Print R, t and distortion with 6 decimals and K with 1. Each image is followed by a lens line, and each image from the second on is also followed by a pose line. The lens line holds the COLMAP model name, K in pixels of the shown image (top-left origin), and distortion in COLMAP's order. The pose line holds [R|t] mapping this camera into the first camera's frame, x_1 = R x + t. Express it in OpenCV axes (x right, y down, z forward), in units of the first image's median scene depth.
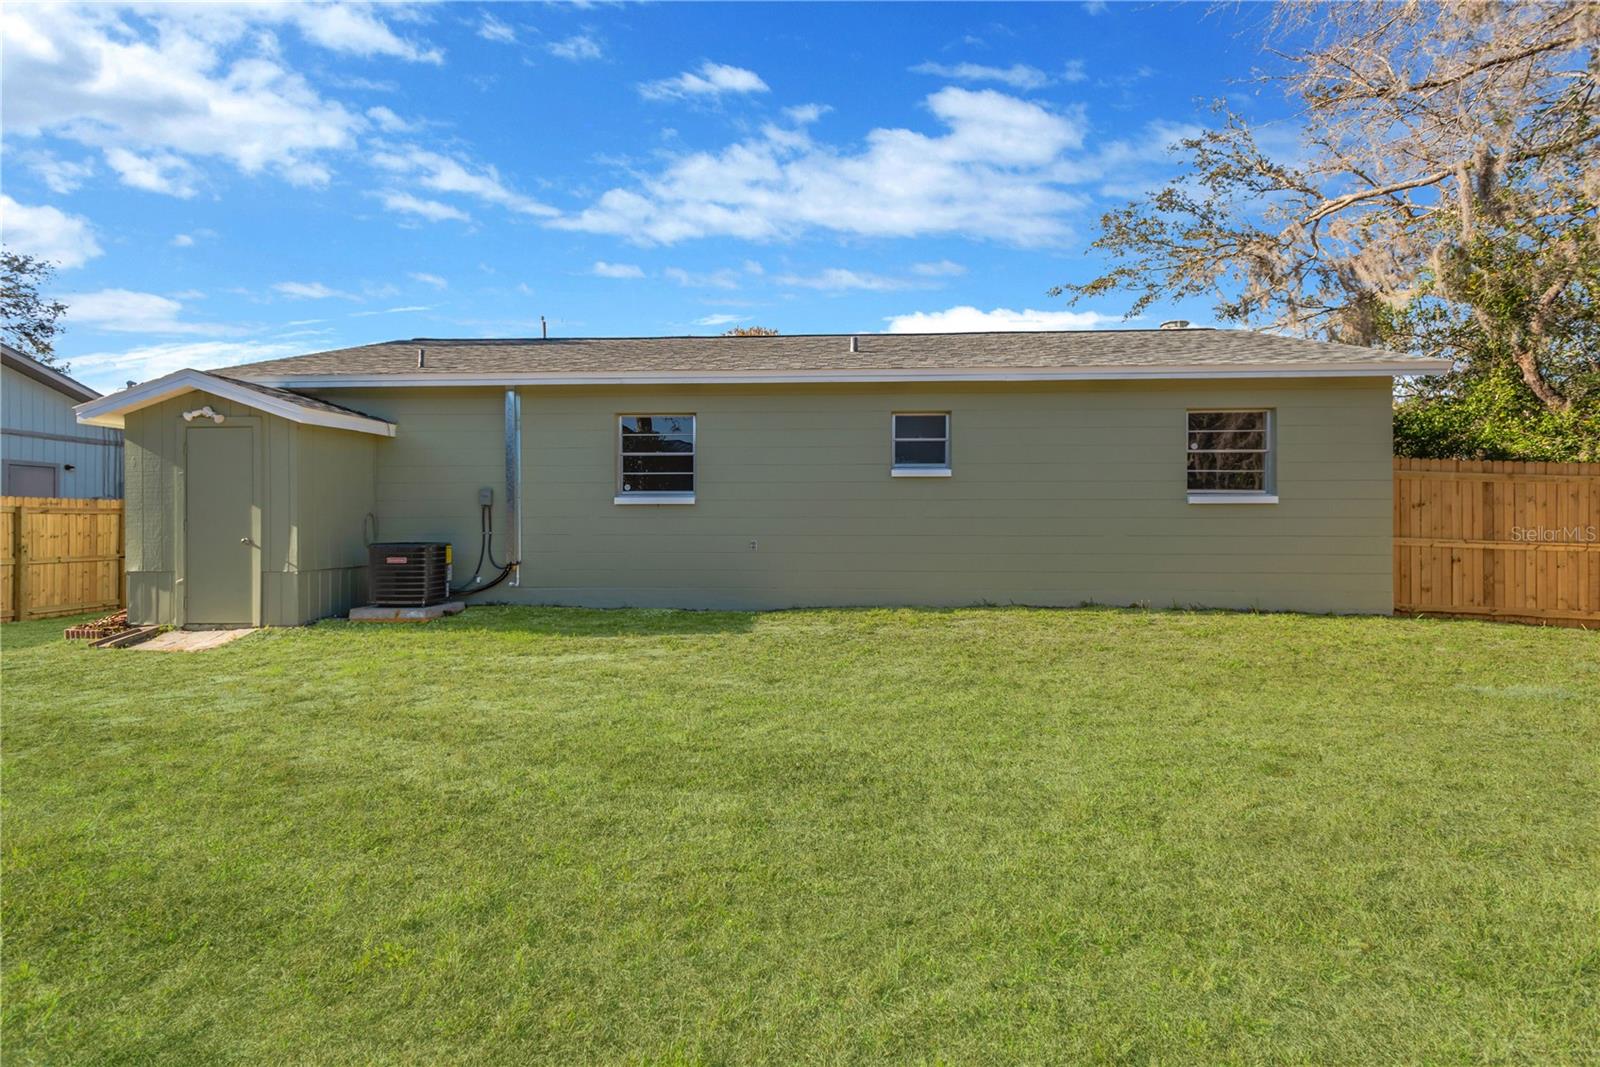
lens RADIAL K [[752.9, 0, 805.8], [0, 752.9, 519.4], [0, 0, 1]] dist [0.008992, -0.000179]
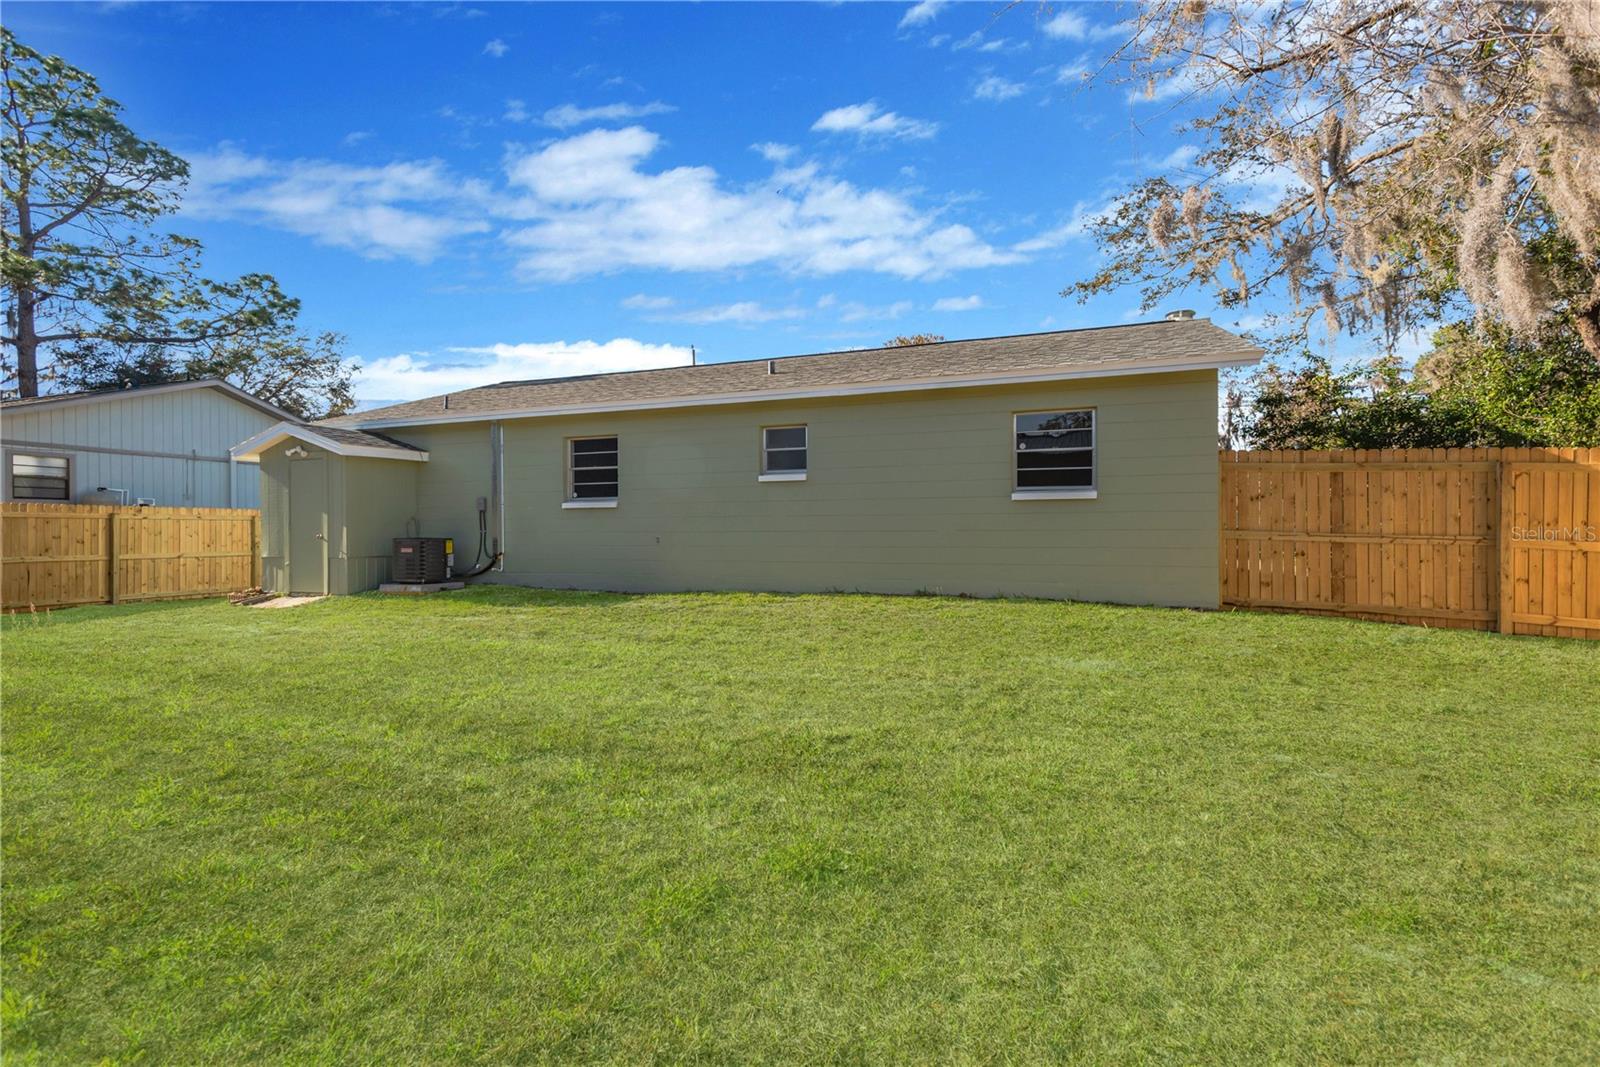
lens RADIAL K [[755.2, 0, 808.0], [0, 755.2, 531.9], [0, 0, 1]] dist [0.003668, 0.000083]
pose [[0.954916, -0.004555, -0.296842, 0.530245], [0.006255, 0.999969, 0.004779, 0.016526], [0.296811, -0.006421, 0.954915, -0.105154]]
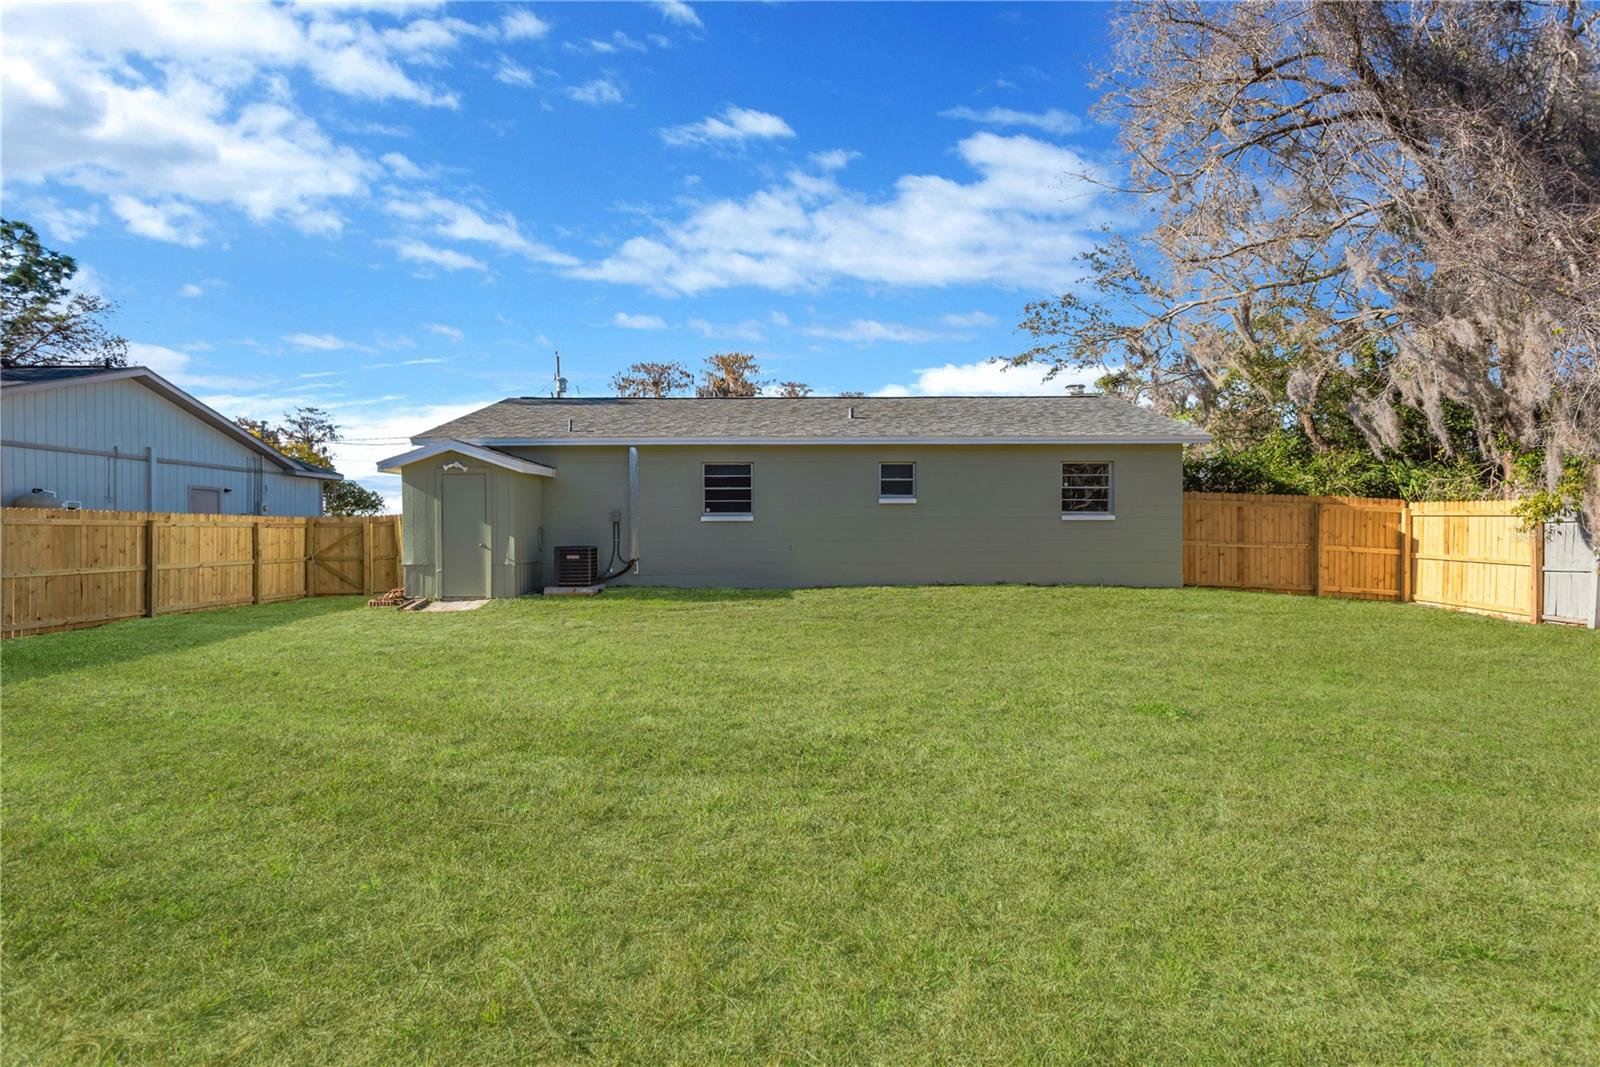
lens RADIAL K [[755.2, 0, 808.0], [0, 755.2, 531.9], [0, 0, 1]] dist [0.003668, 0.000083]
pose [[0.998580, -0.003058, 0.053190, -0.117614], [0.002852, 0.999988, 0.003943, -0.003526], [-0.053201, -0.003786, 0.998577, -0.566362]]
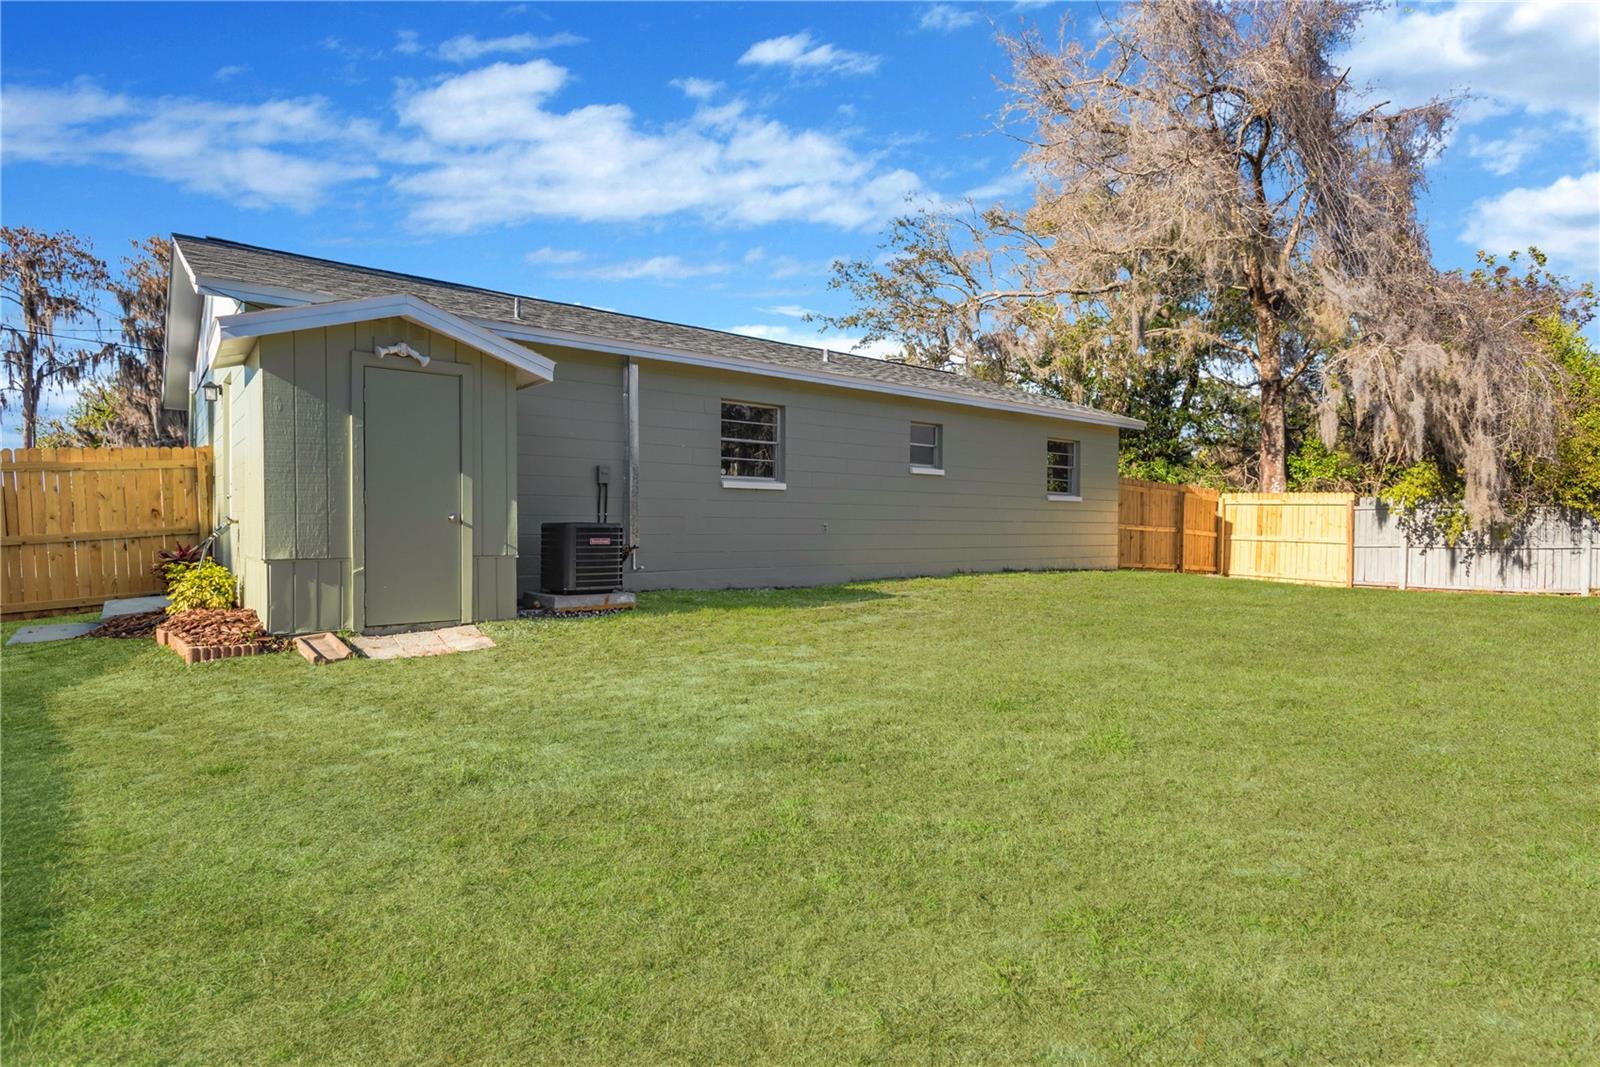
lens RADIAL K [[828.3, 0, 800.0], [0, 828.3, 533.5], [0, 0, 1]] dist [0.014595, 0.000215]
pose [[0.749360, -0.002595, 0.662157, -0.927647], [-0.006504, 0.999915, 0.011279, 0.029140], [-0.662130, -0.012759, 0.749280, 0.086360]]
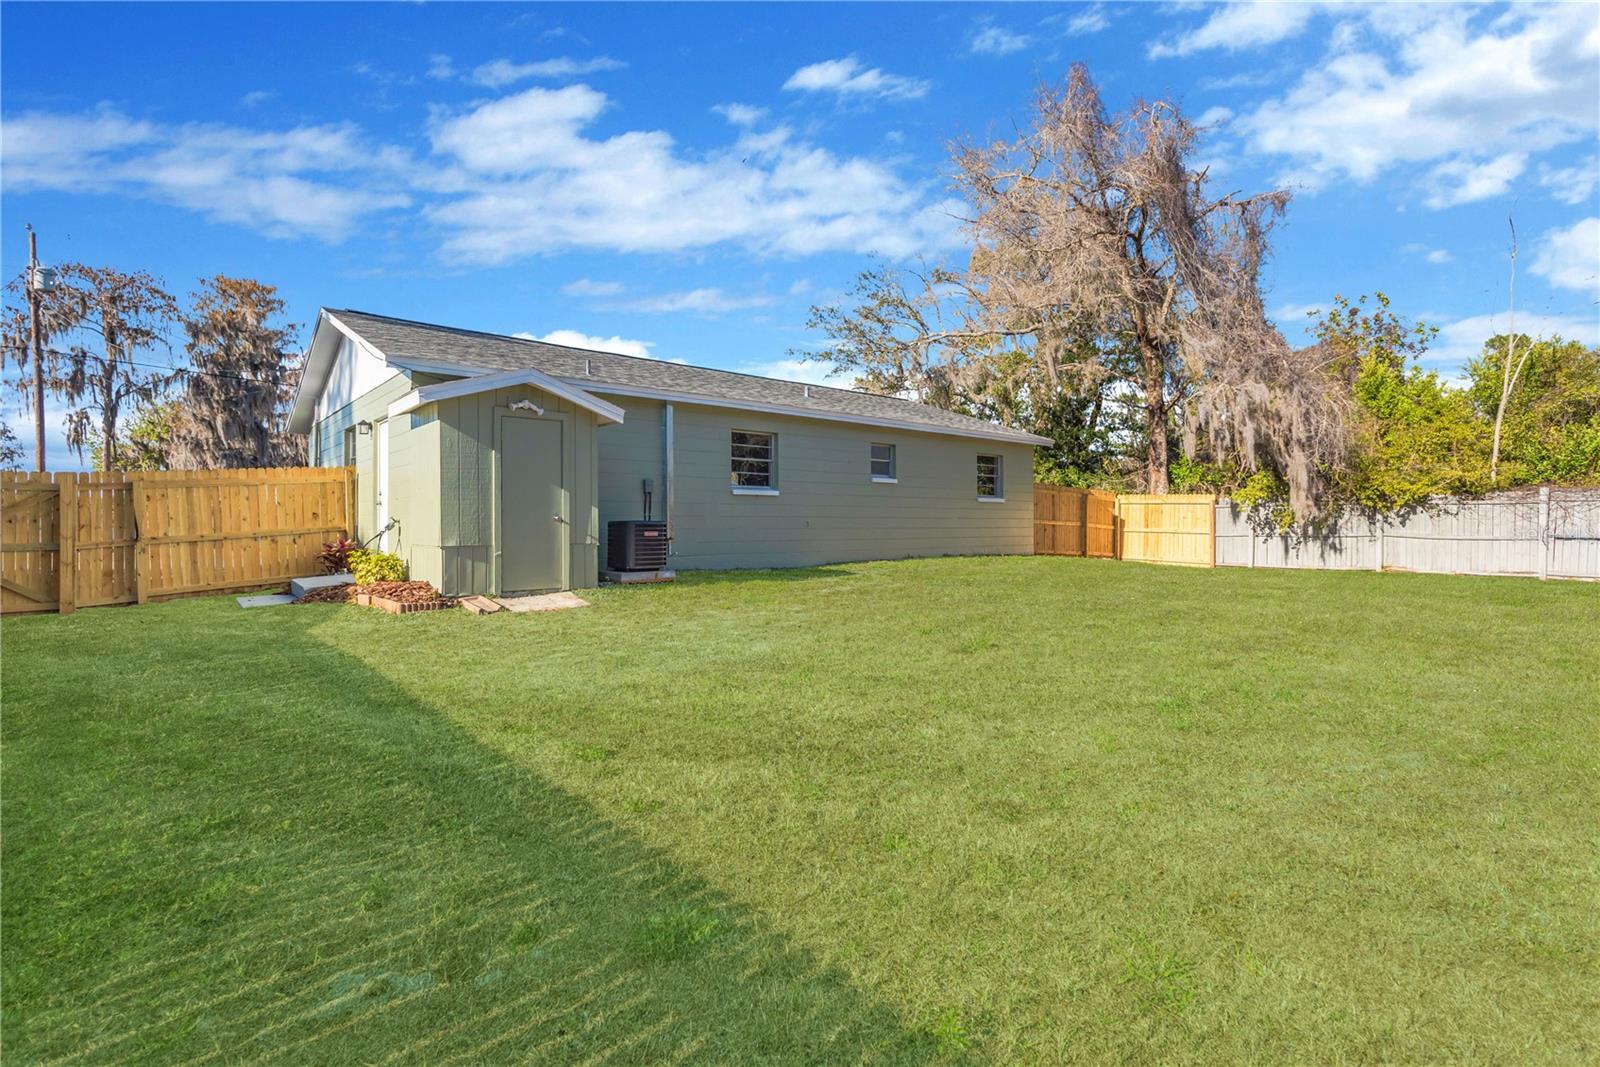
lens RADIAL K [[752.9, 0, 805.8], [0, 752.9, 519.4], [0, 0, 1]] dist [0.008992, -0.000179]
pose [[0.723547, 0.002488, 0.690270, -1.121990], [-0.000827, 0.999996, -0.002737, 0.029932], [-0.690274, 0.001410, 0.723547, -0.096806]]
